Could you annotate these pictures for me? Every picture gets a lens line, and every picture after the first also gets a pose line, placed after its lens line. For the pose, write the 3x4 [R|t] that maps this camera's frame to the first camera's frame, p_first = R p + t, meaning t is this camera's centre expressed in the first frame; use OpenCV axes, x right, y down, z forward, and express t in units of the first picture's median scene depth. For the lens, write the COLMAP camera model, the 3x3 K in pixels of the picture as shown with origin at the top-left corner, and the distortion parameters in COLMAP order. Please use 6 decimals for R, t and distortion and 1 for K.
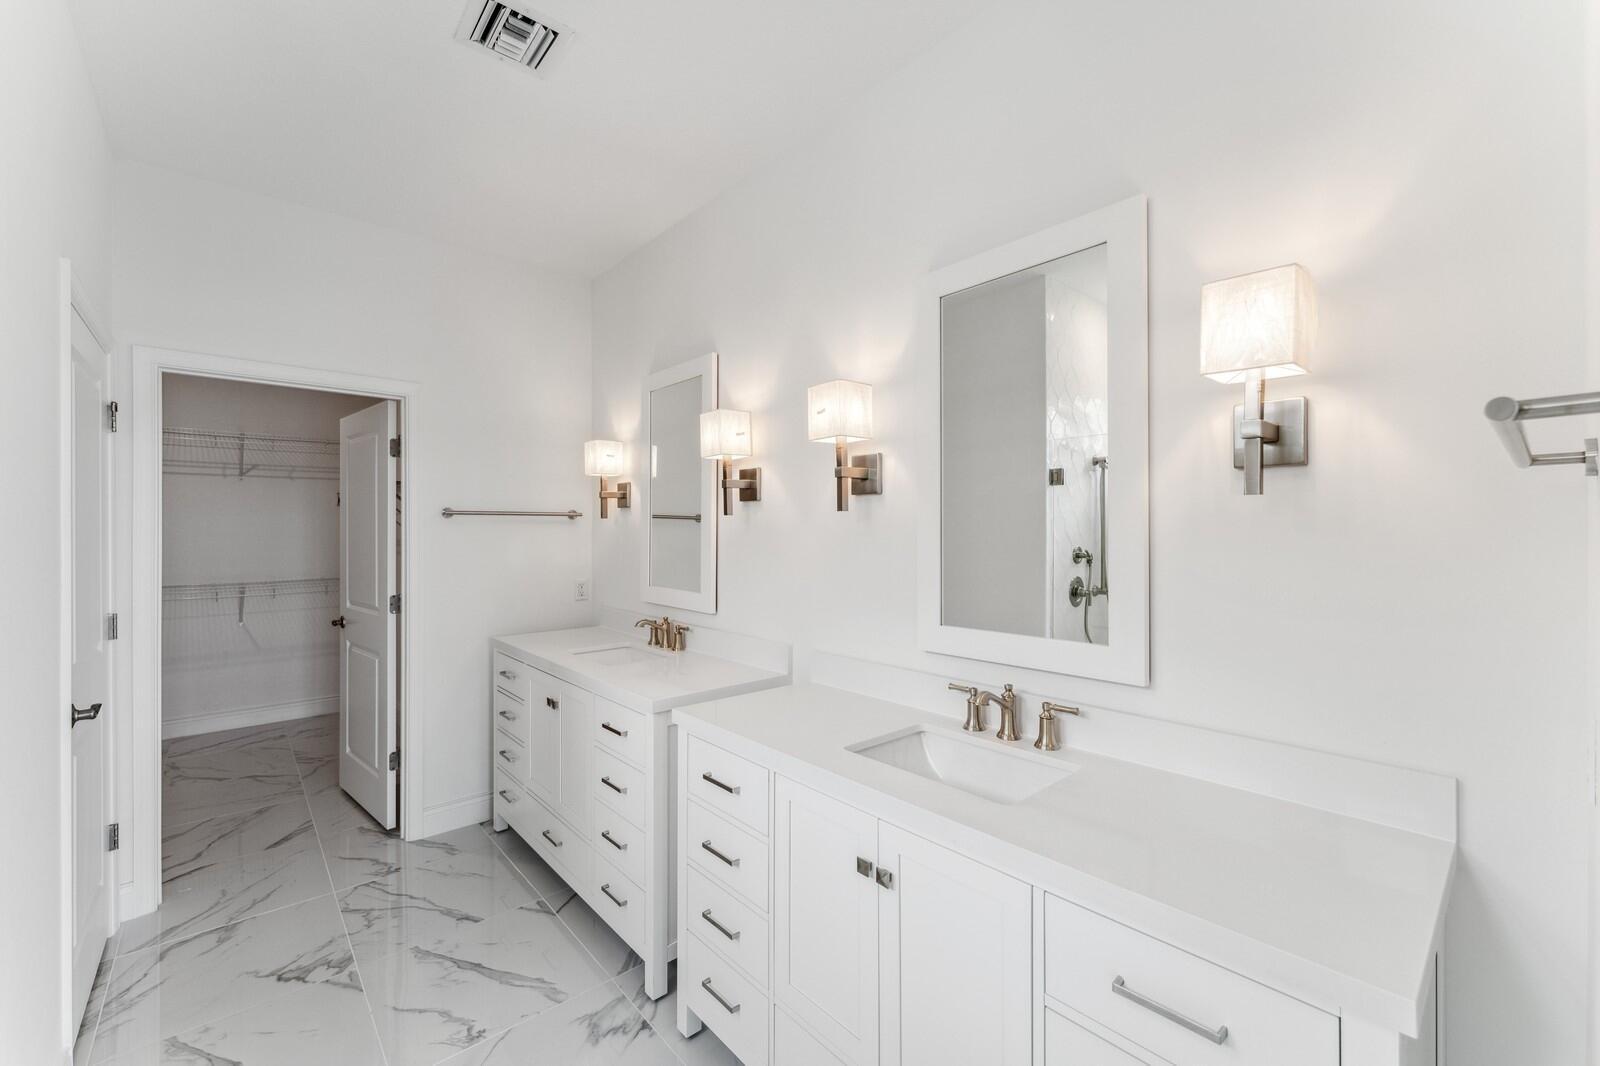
lens RADIAL K [[647.7, 0, 800.0], [0, 647.7, 533.0], [0, 0, 1]] dist [-0.002653, -0.000242]
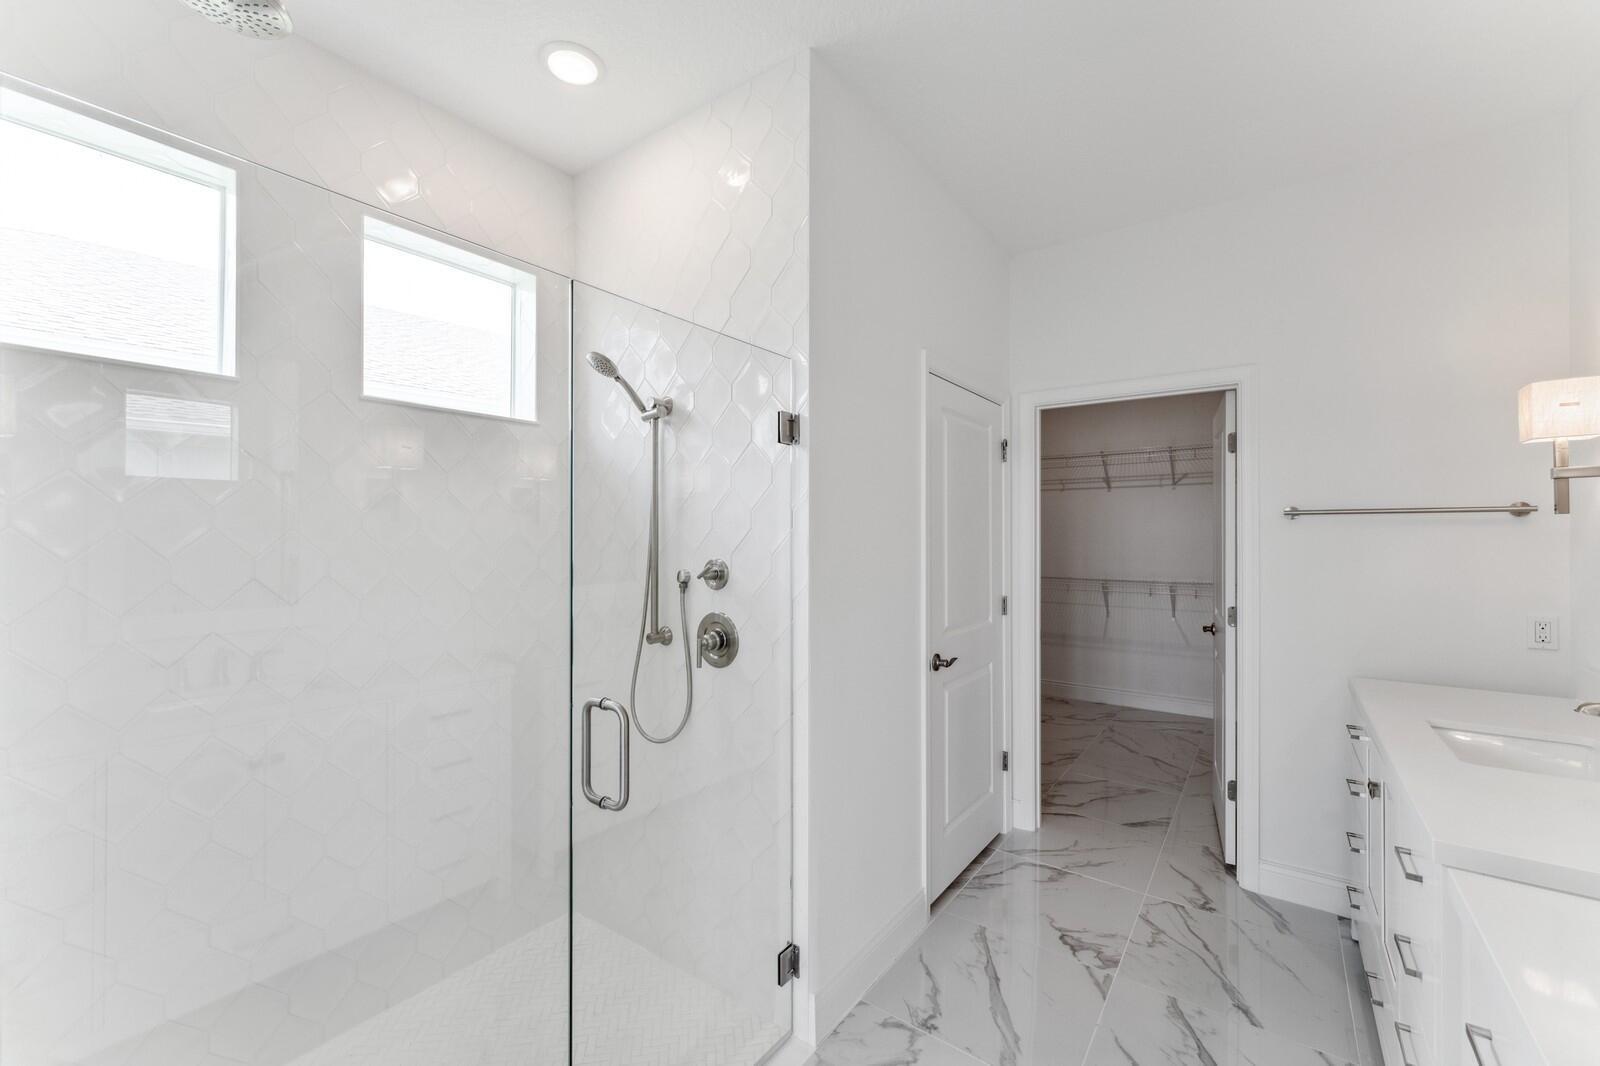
lens RADIAL K [[647.7, 0, 800.0], [0, 647.7, 533.0], [0, 0, 1]] dist [-0.002653, -0.000242]
pose [[0.198597, -0.001913, -0.980079, 0.140232], [-0.003683, 0.999990, -0.002698, -0.001672], [0.980074, 0.004145, 0.198588, 0.236019]]
